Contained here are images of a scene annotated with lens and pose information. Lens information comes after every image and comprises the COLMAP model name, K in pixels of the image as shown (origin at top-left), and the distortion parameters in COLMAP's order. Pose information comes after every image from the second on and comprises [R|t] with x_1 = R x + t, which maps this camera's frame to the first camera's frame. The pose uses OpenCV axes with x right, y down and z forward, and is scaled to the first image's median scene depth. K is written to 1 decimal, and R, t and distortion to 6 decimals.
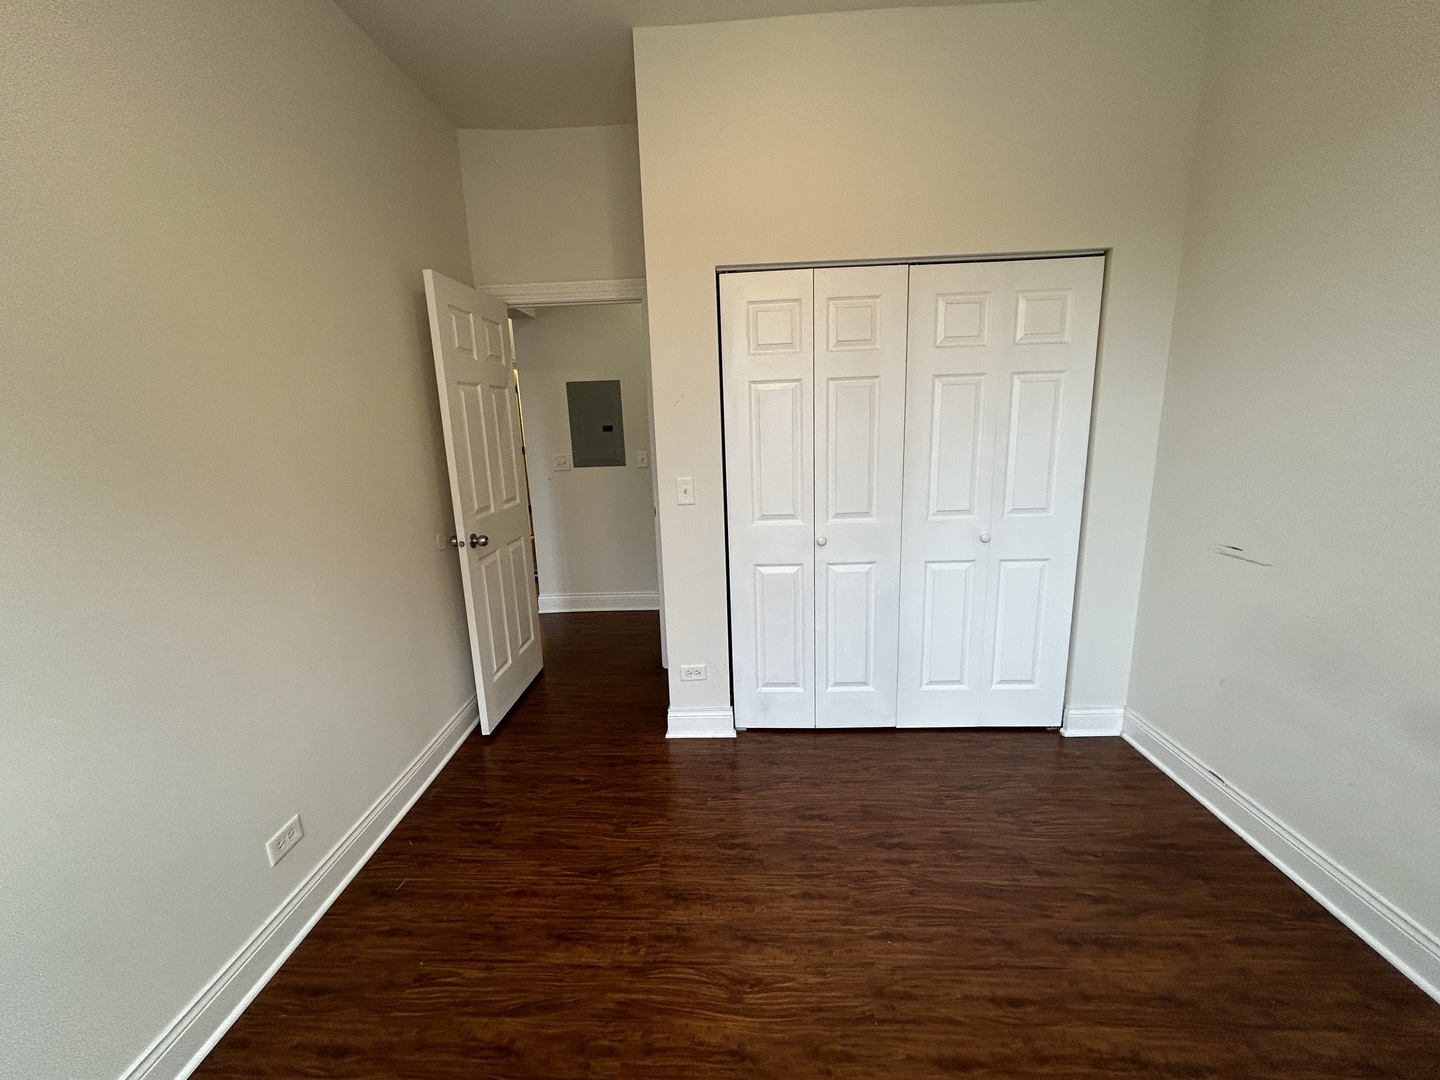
lens RADIAL K [[582.0, 0, 720.7], [0, 582.0, 537.1], [0, 0, 1]] dist [0.000297, 0.000557]
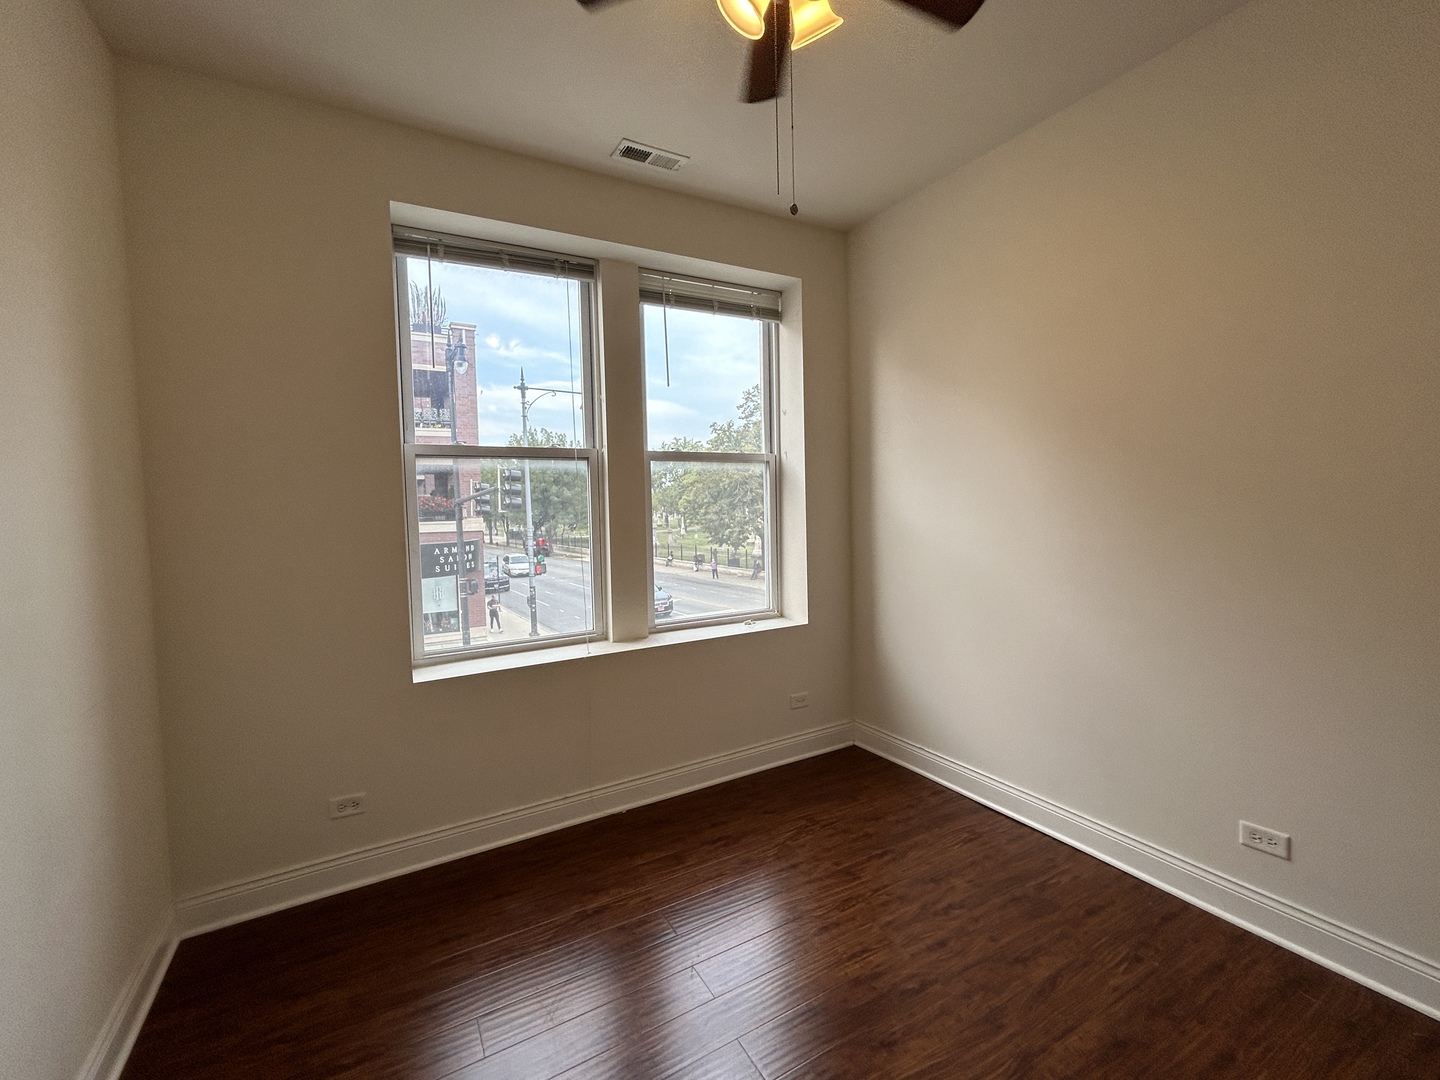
lens RADIAL K [[601.2, 0, 717.0], [0, 601.2, 537.9], [0, 0, 1]] dist [-0.002277, 0.000219]
pose [[-0.854444, 0.081533, -0.513106, 0.646474], [-0.053549, 0.968529, 0.243072, -0.243492], [0.516777, 0.235167, -0.823188, 1.228176]]
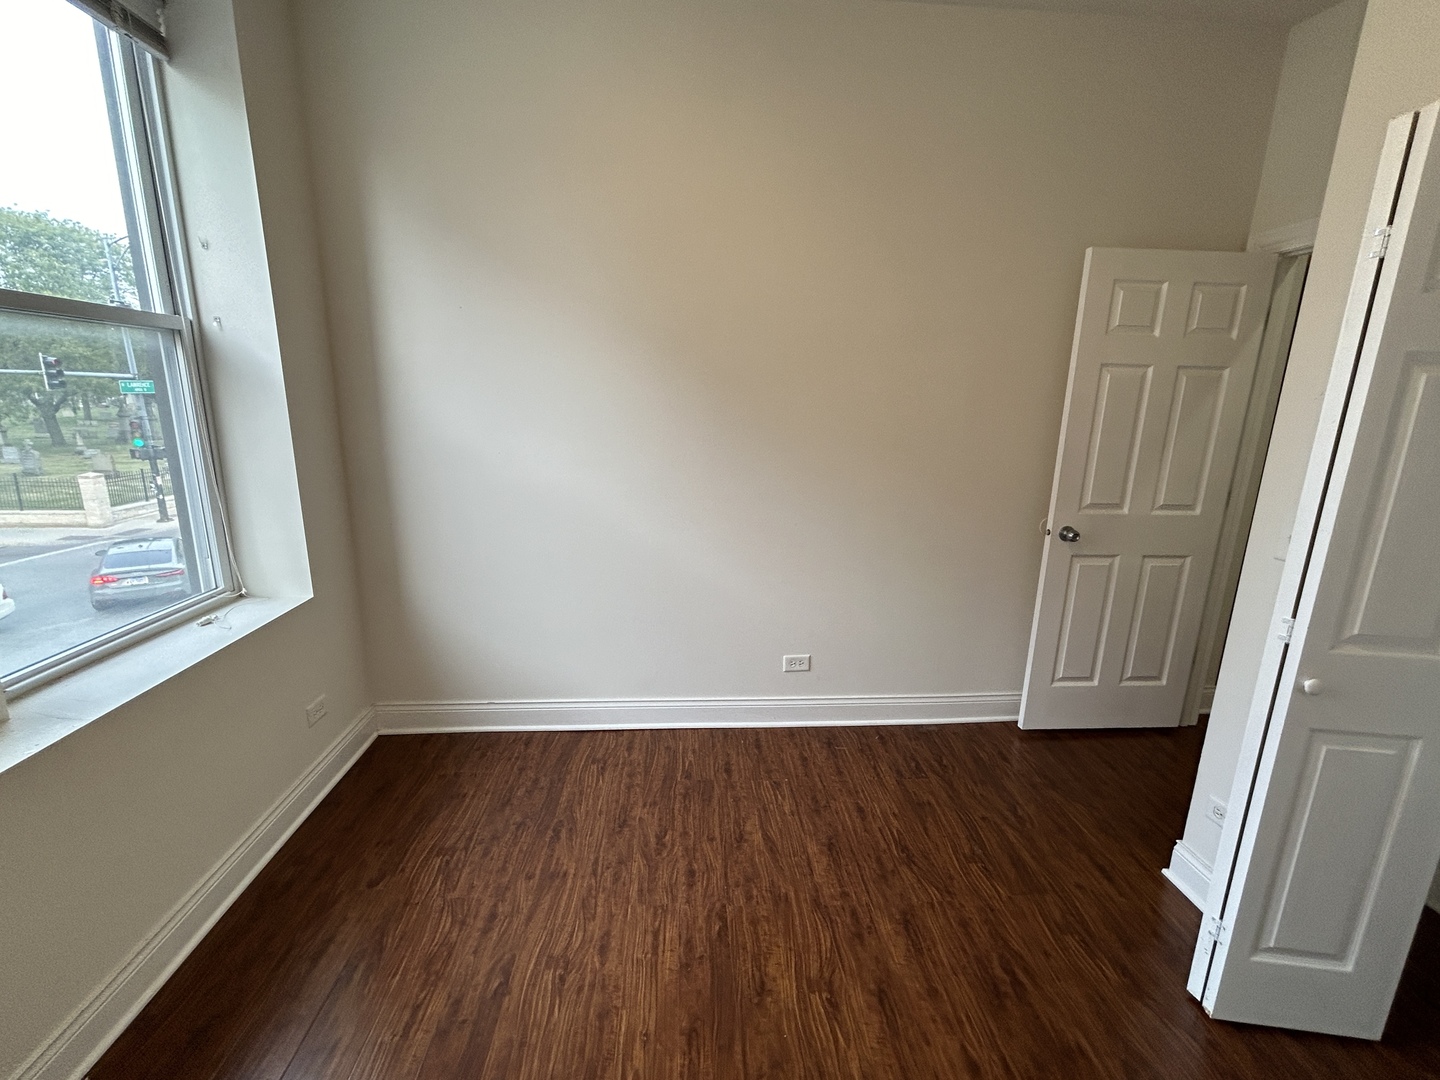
lens RADIAL K [[616.2, 0, 713.1], [0, 616.2, 540.7], [0, 0, 1]] dist [-0.017679, 0.000482]
pose [[0.094655, 0.264386, -0.959761, 0.718235], [-0.227673, 0.944287, 0.237670, -0.133572], [0.969126, 0.196015, 0.149576, 0.453650]]
